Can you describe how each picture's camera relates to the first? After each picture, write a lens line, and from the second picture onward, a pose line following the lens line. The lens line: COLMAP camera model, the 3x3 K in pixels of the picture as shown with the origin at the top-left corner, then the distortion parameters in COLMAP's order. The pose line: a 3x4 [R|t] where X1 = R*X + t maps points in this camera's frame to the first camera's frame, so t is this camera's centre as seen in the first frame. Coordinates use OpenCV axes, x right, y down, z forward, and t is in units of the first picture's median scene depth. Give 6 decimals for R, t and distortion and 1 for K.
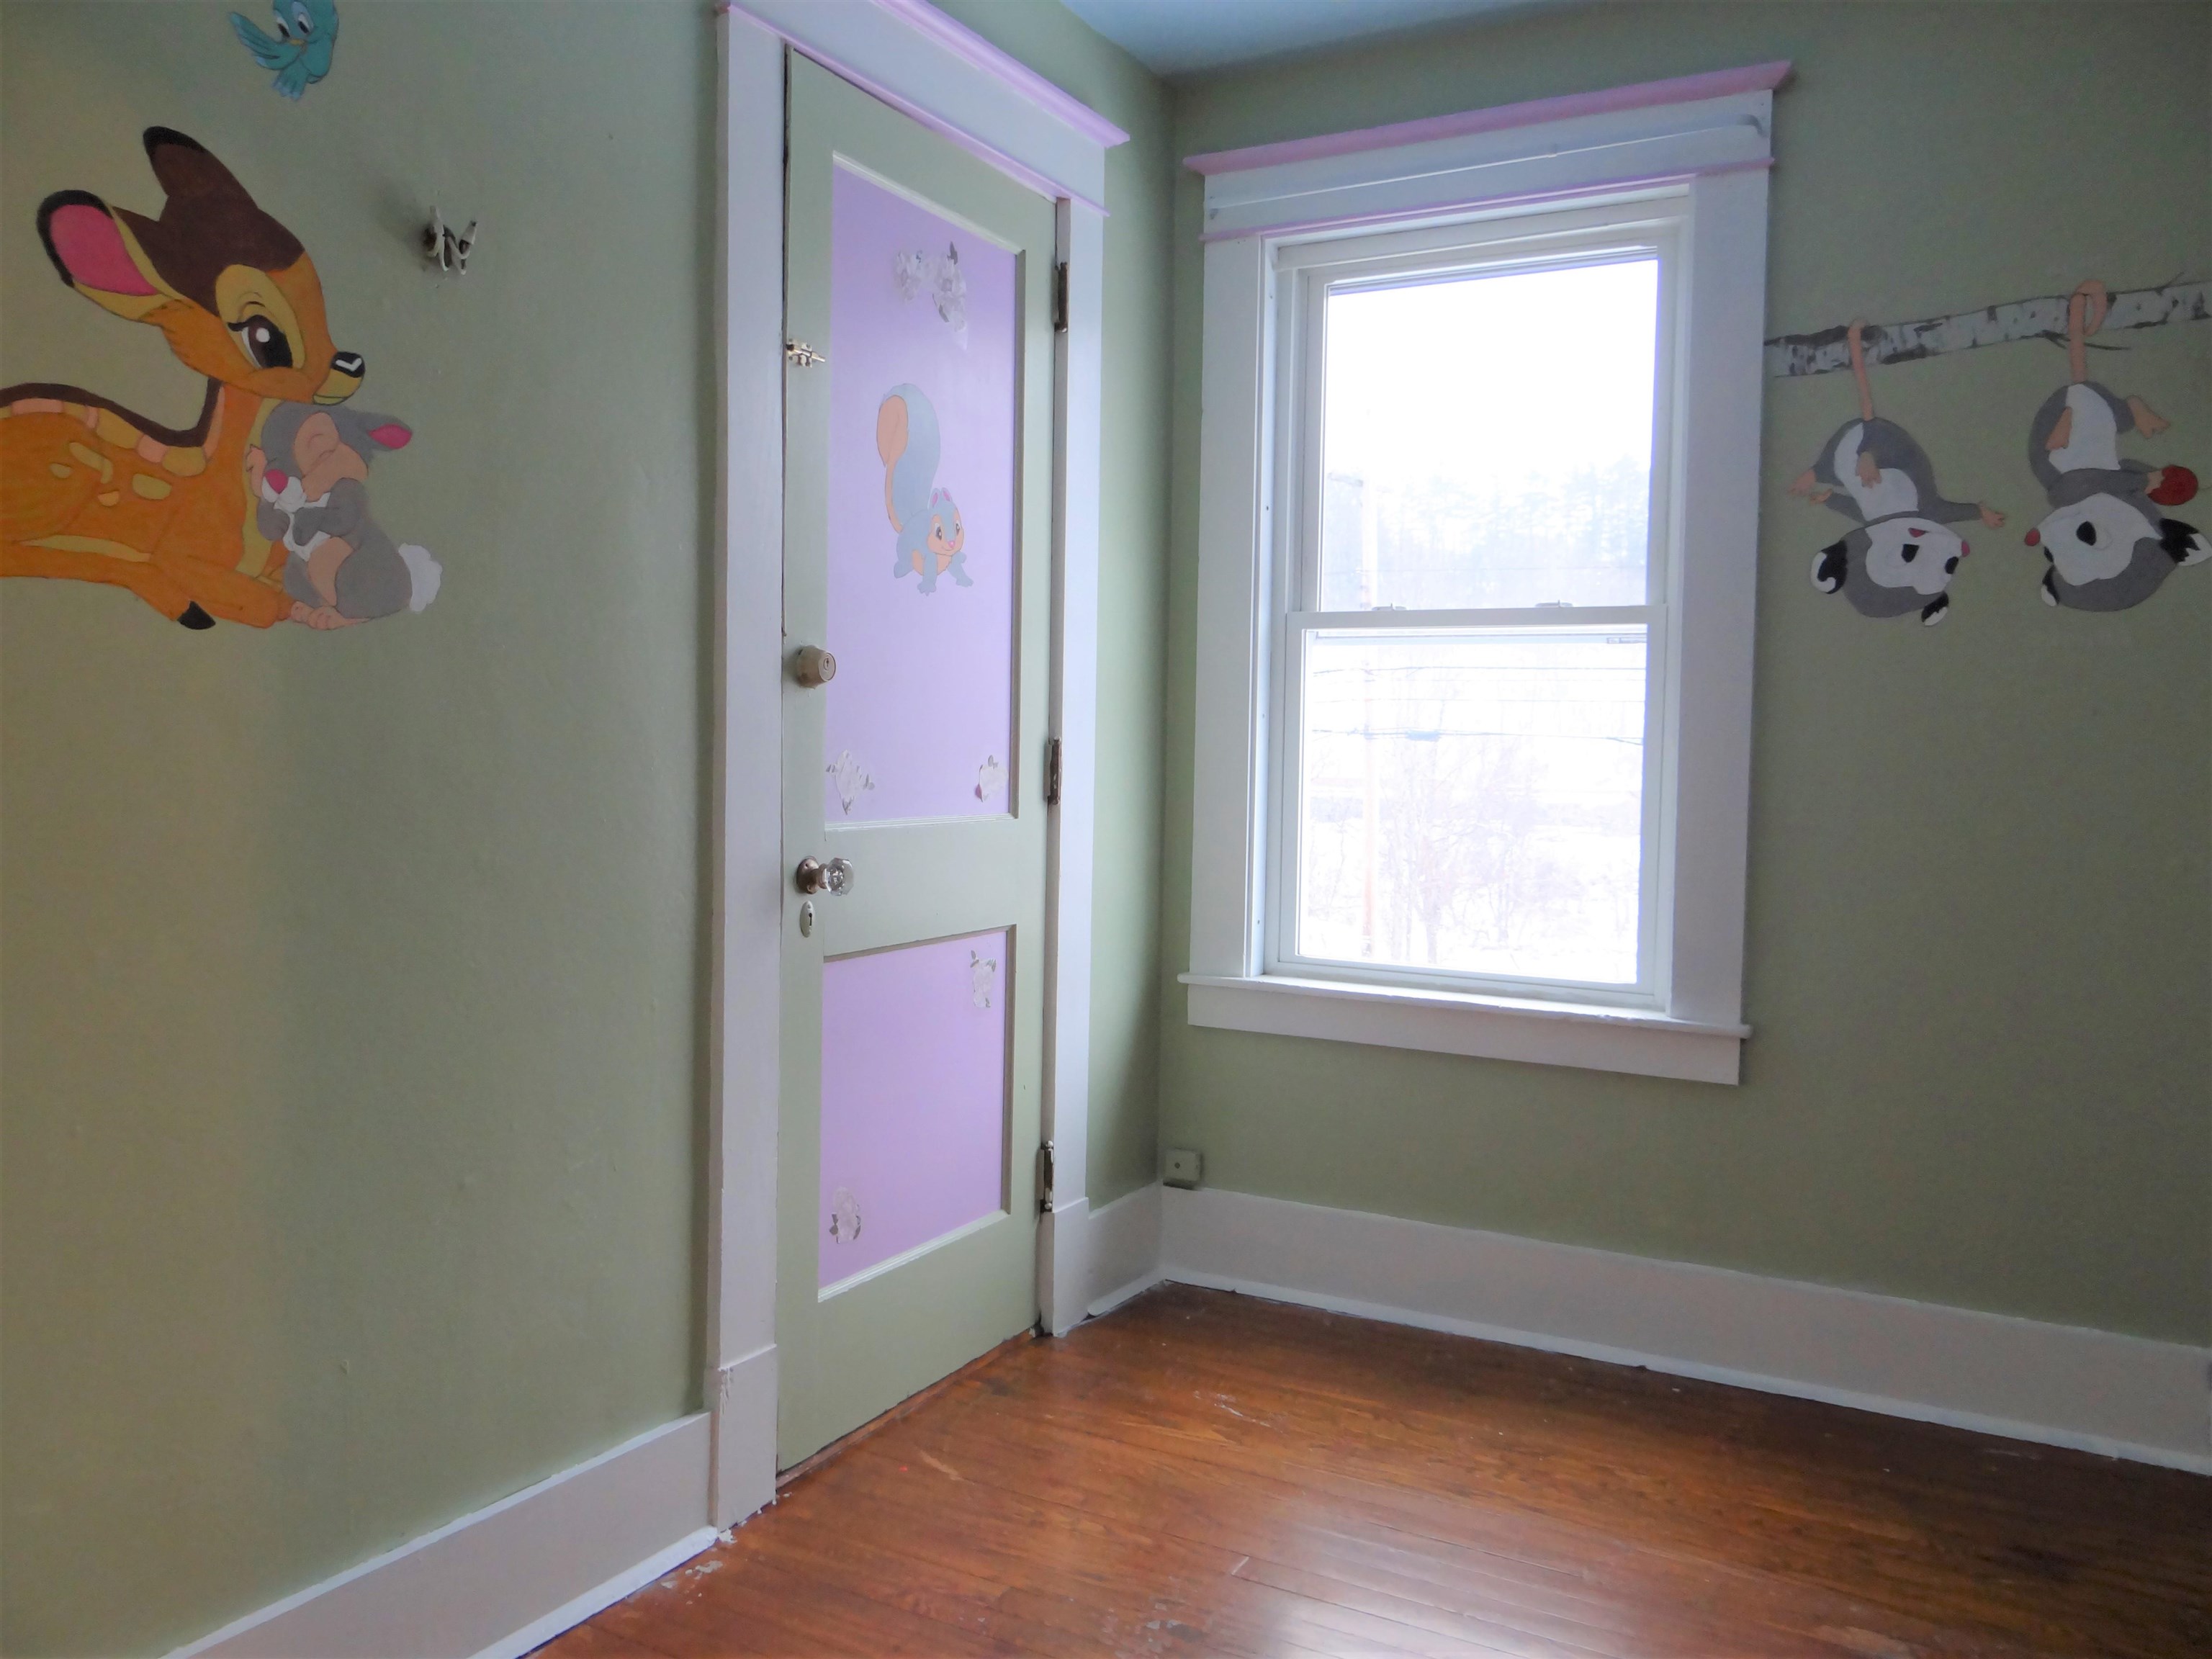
lens RADIAL K [[1748.6, 0, 1082.7], [0, 1748.6, 816.8], [0, 0, 1]] dist [0.006842, 0.002763]
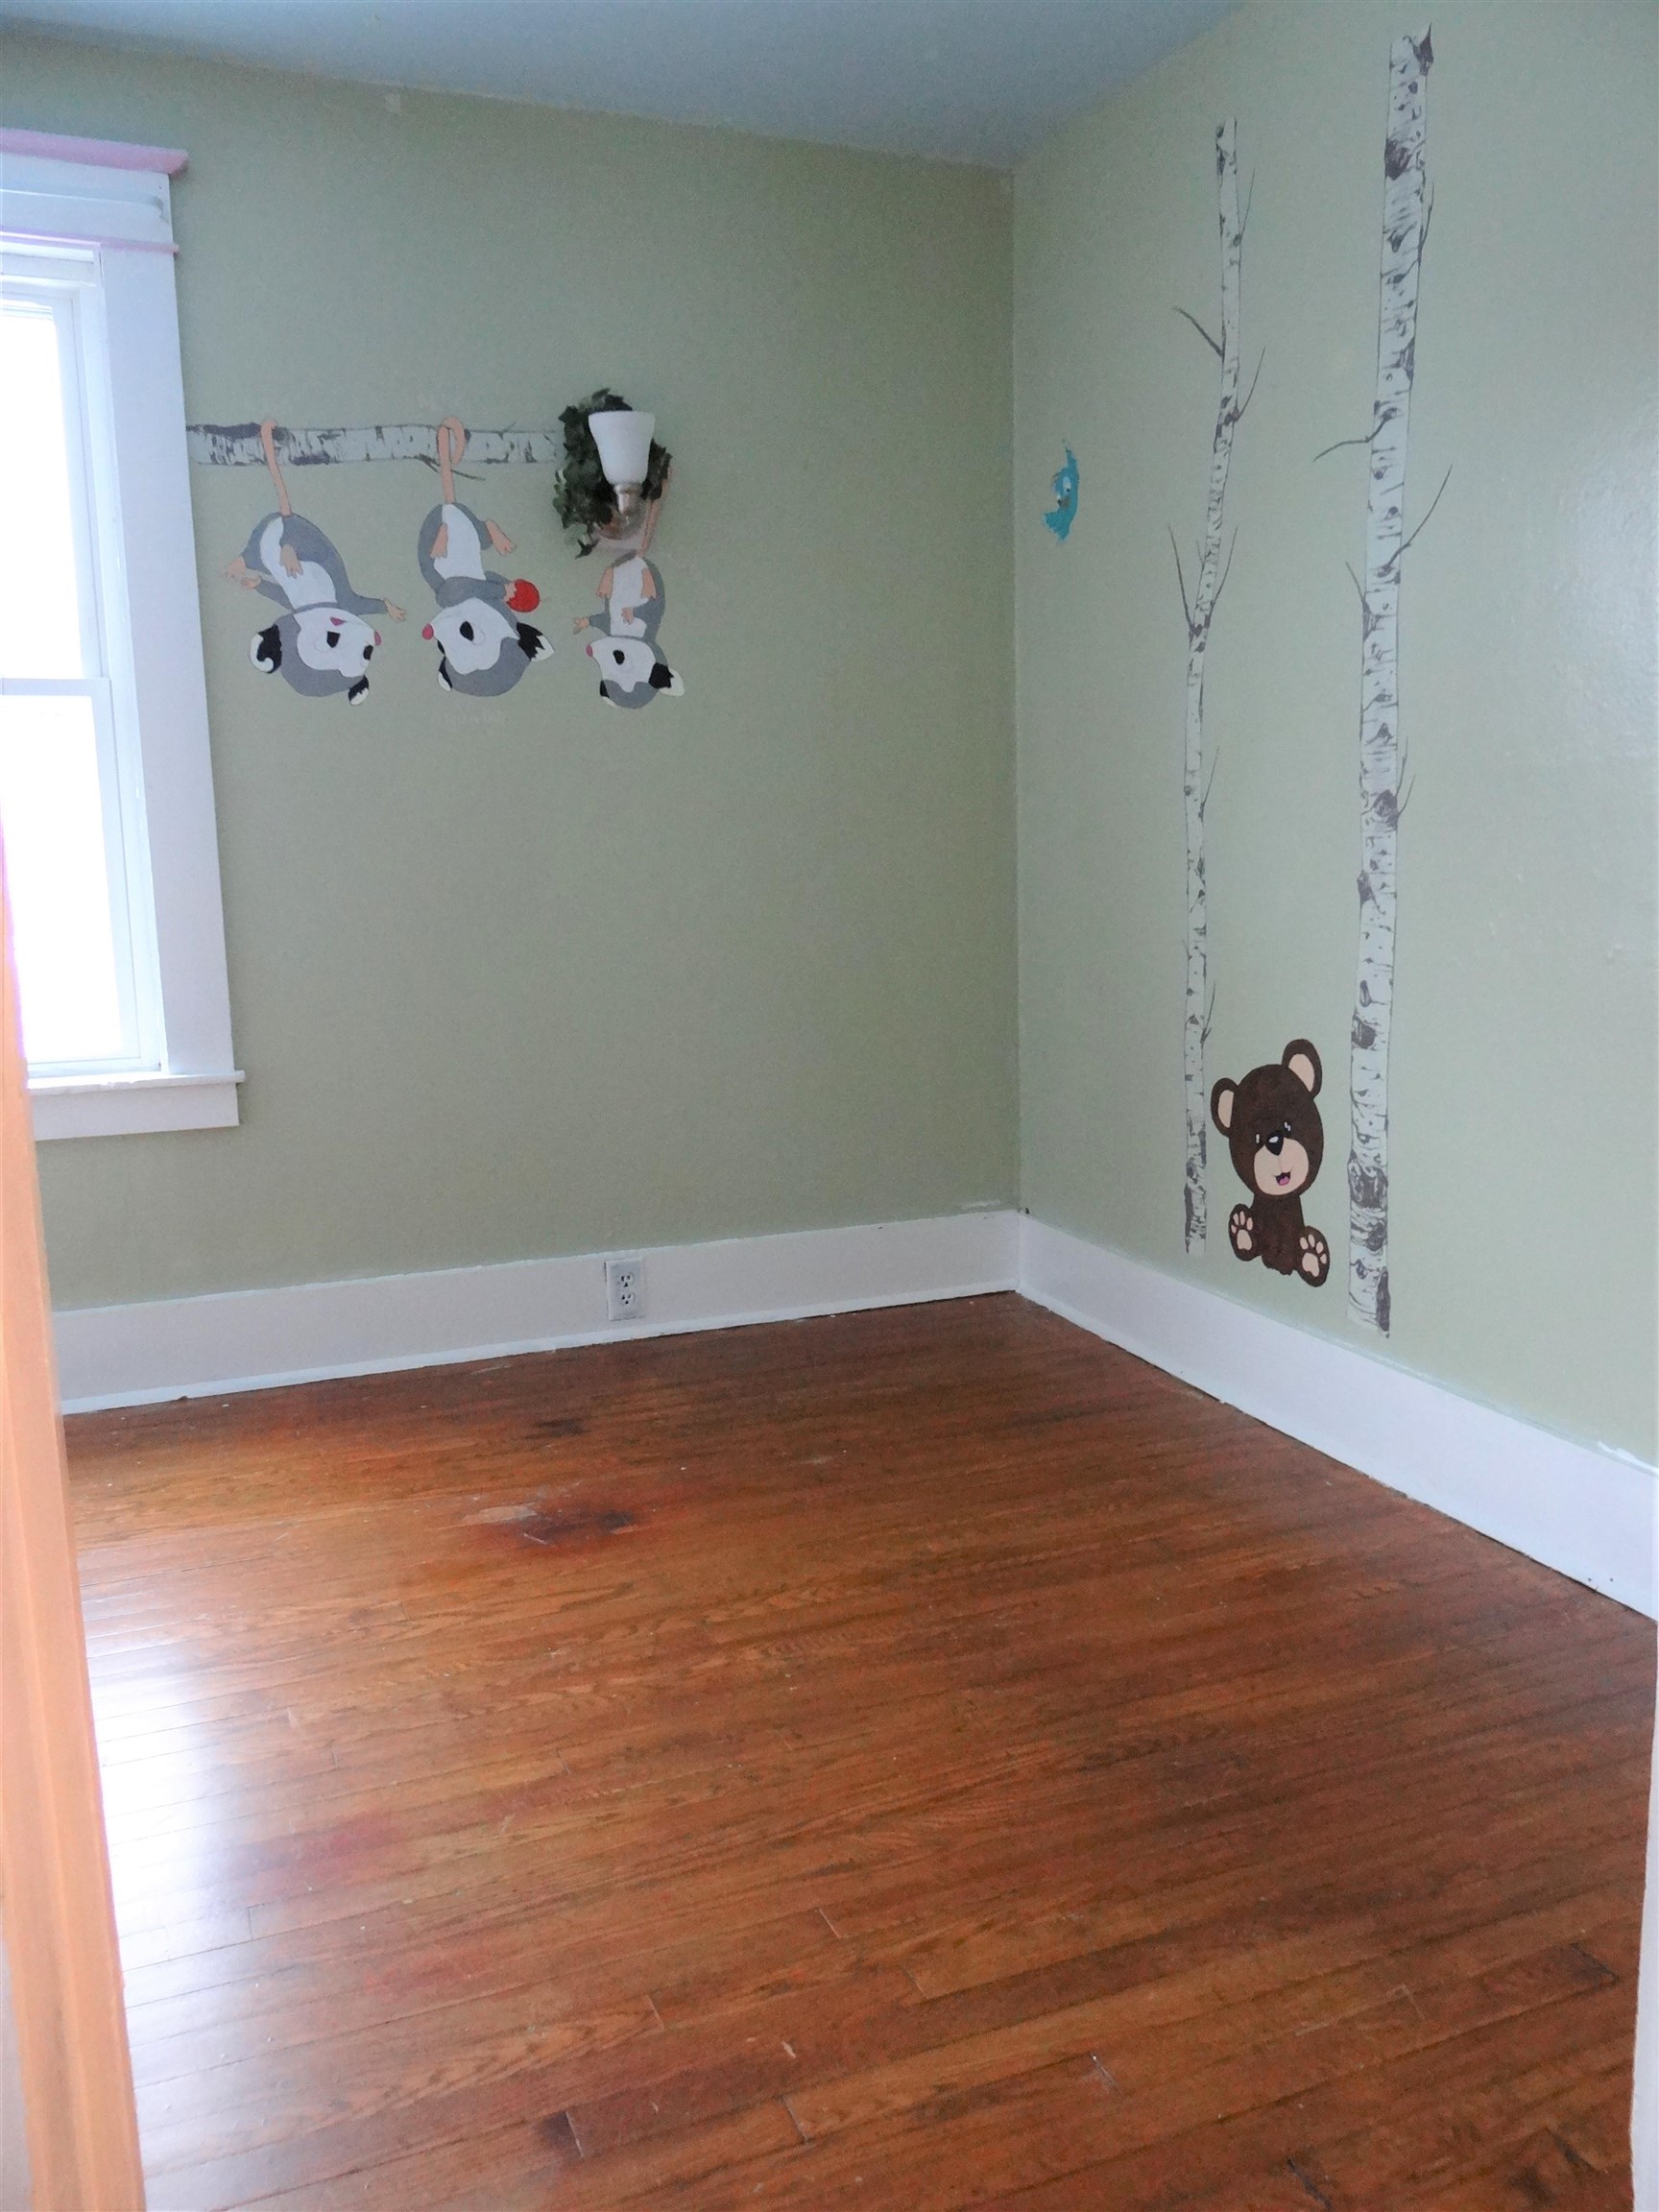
lens RADIAL K [[1748.6, 0, 829.5], [0, 1748.6, 1106.0], [0, 0, 1]] dist [0.006842, 0.002763]
pose [[0.623434, -0.155595, 0.766238, -0.252082], [0.065671, 0.986957, 0.146984, 0.003307], [-0.779114, -0.041315, 0.625520, 0.019849]]
